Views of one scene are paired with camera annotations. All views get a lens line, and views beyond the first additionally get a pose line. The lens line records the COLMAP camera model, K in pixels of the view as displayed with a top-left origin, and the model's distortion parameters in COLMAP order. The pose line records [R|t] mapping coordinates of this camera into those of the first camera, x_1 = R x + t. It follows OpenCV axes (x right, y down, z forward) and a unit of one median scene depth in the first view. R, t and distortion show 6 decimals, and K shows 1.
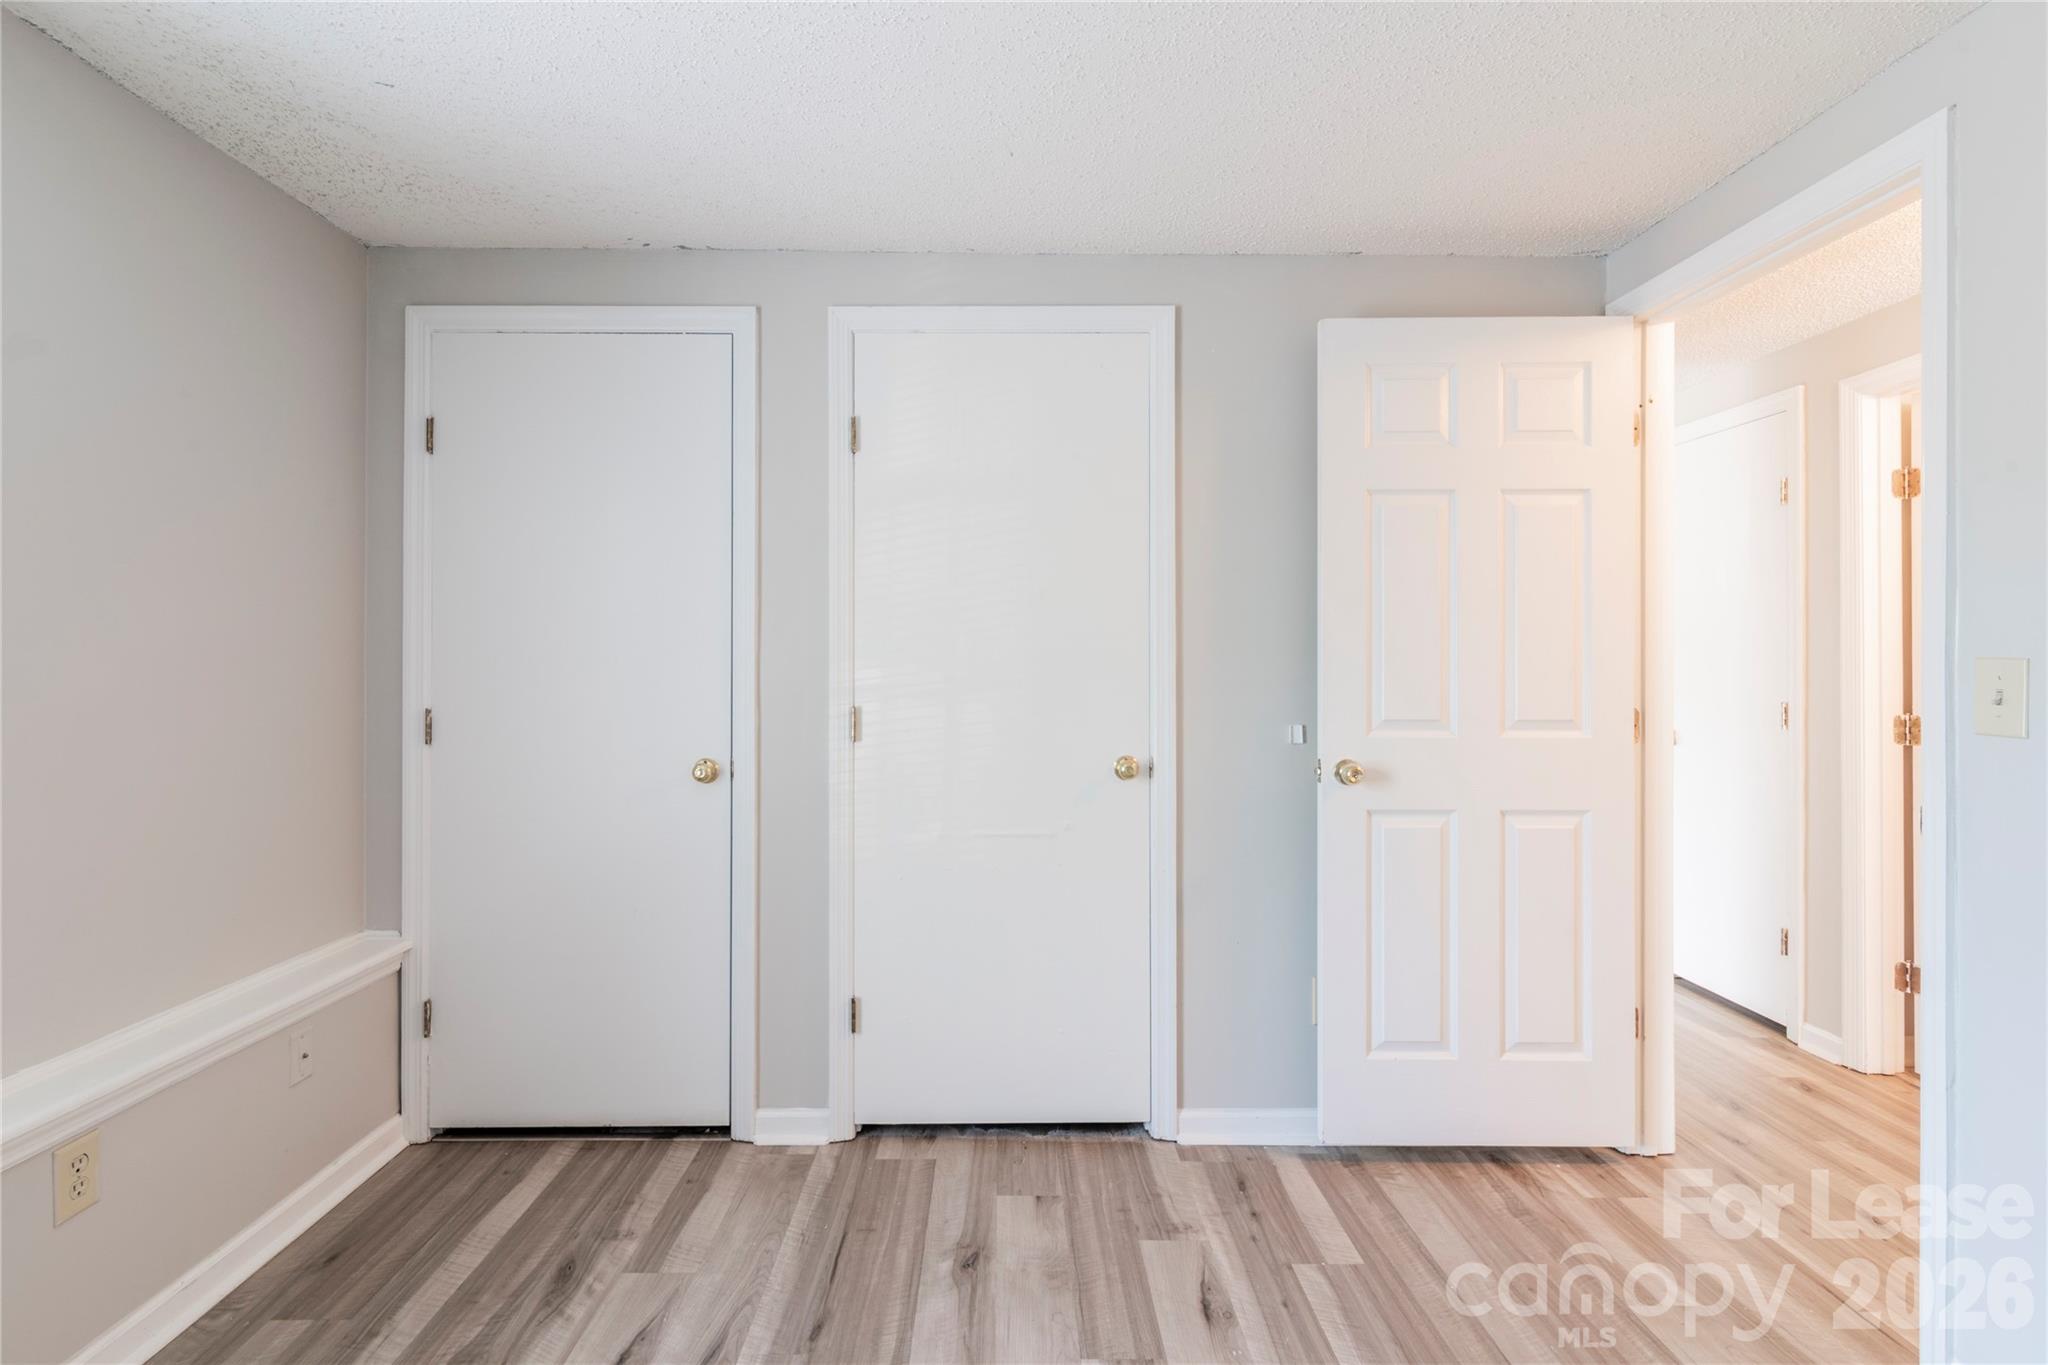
lens RADIAL K [[974.4, 0, 1002.4], [0, 974.4, 668.9], [0, 0, 1]] dist [-0.000733, -0.000195]
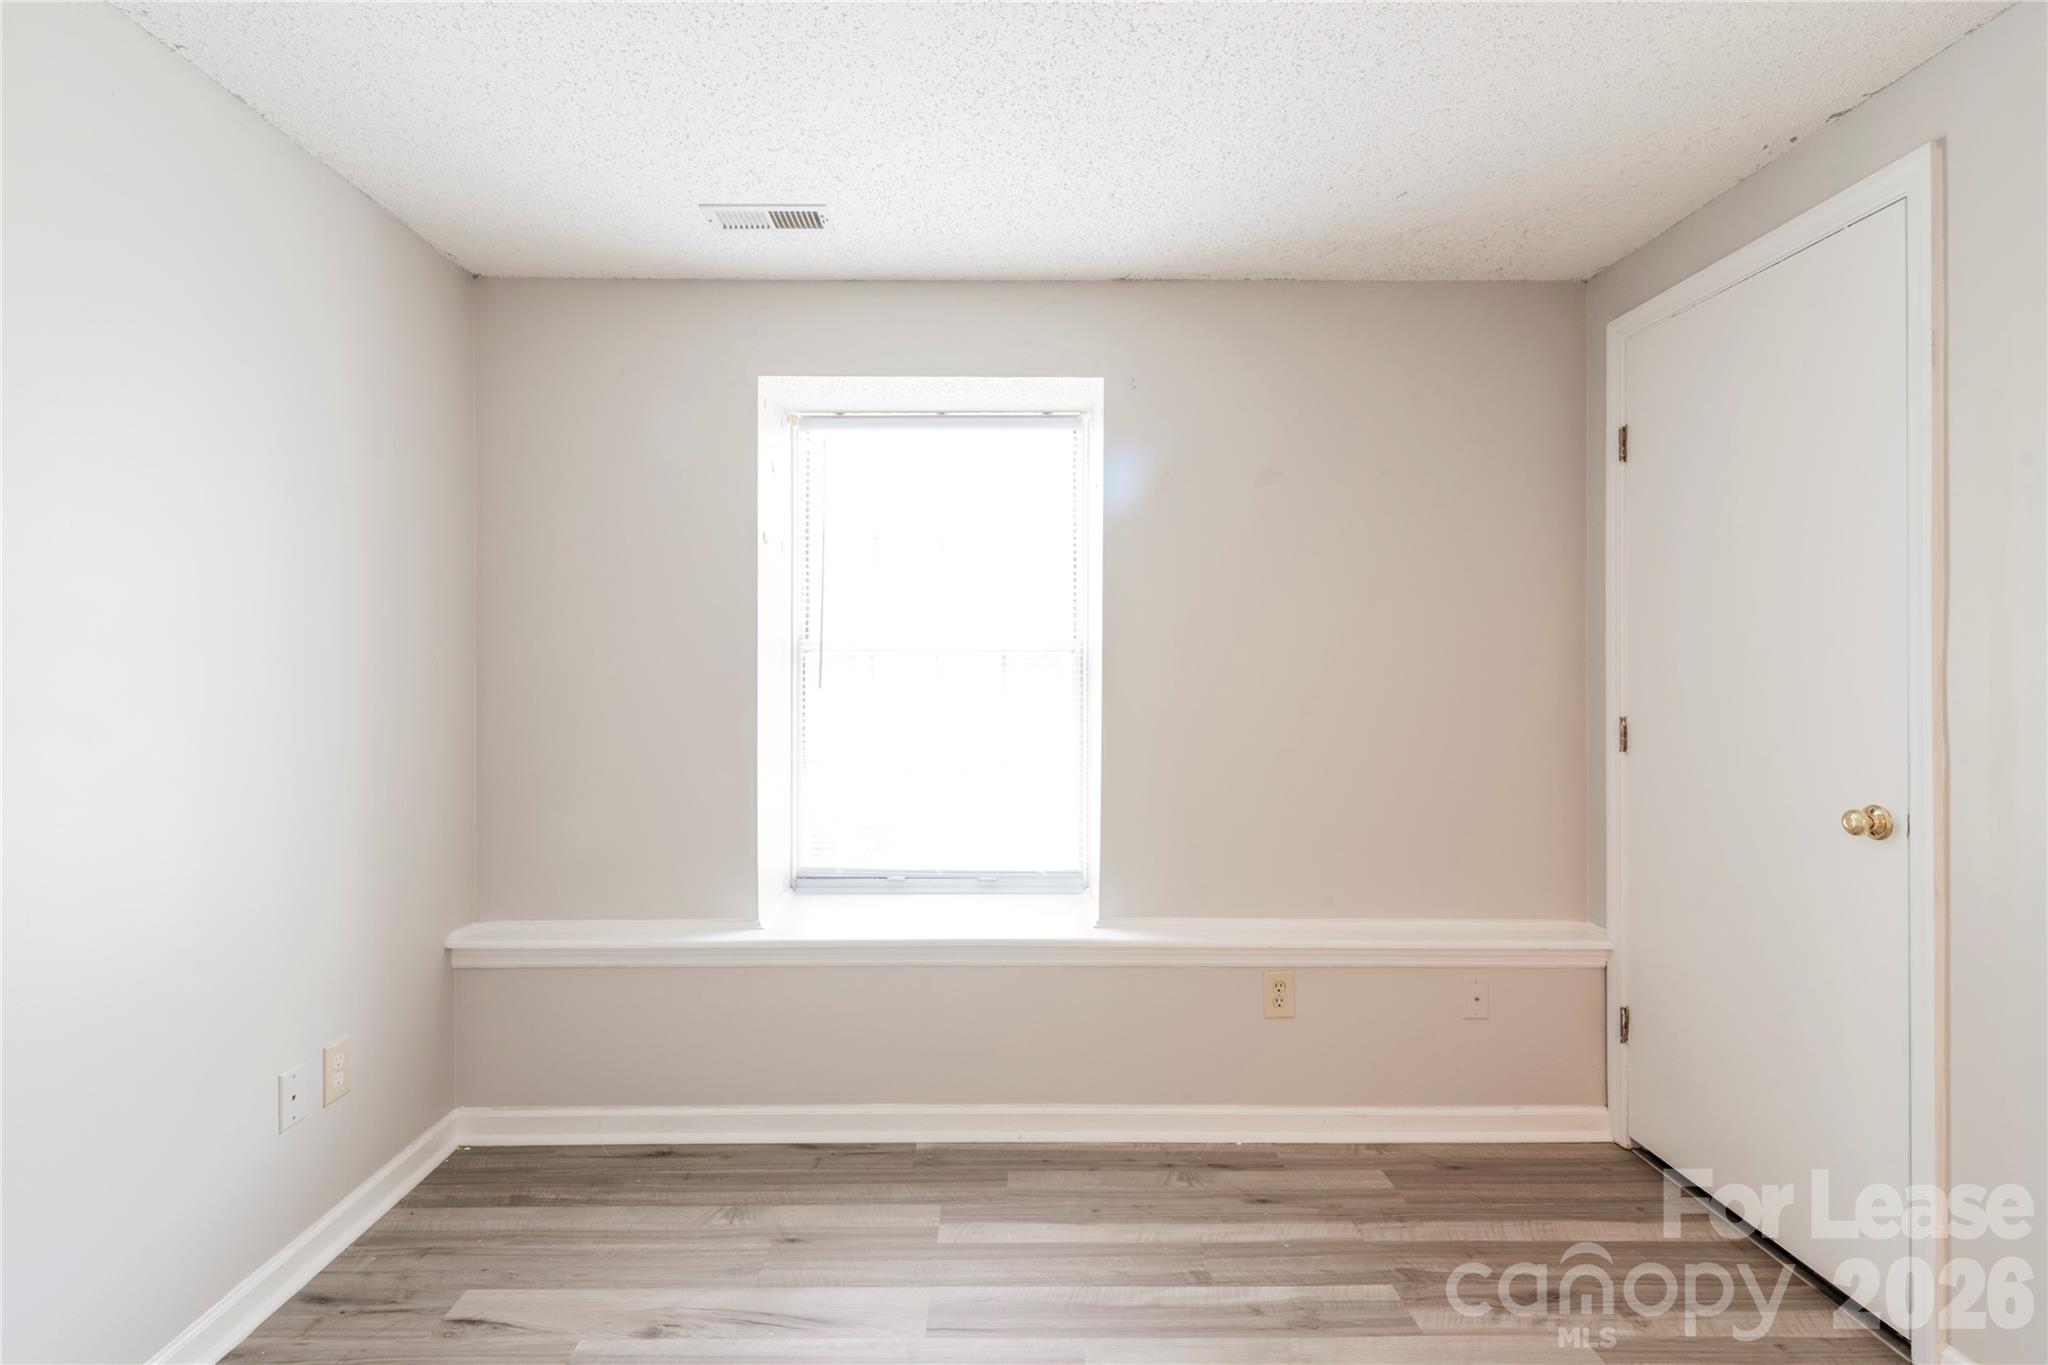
lens RADIAL K [[974.4, 0, 1002.6], [0, 974.4, 675.1], [0, 0, 1]] dist [-0.000733, -0.000195]
pose [[0.003007, 0.006637, -0.999973, 0.418118], [-0.009194, 0.999936, 0.006610, -0.002274], [0.999953, 0.009174, 0.003068, 0.359470]]
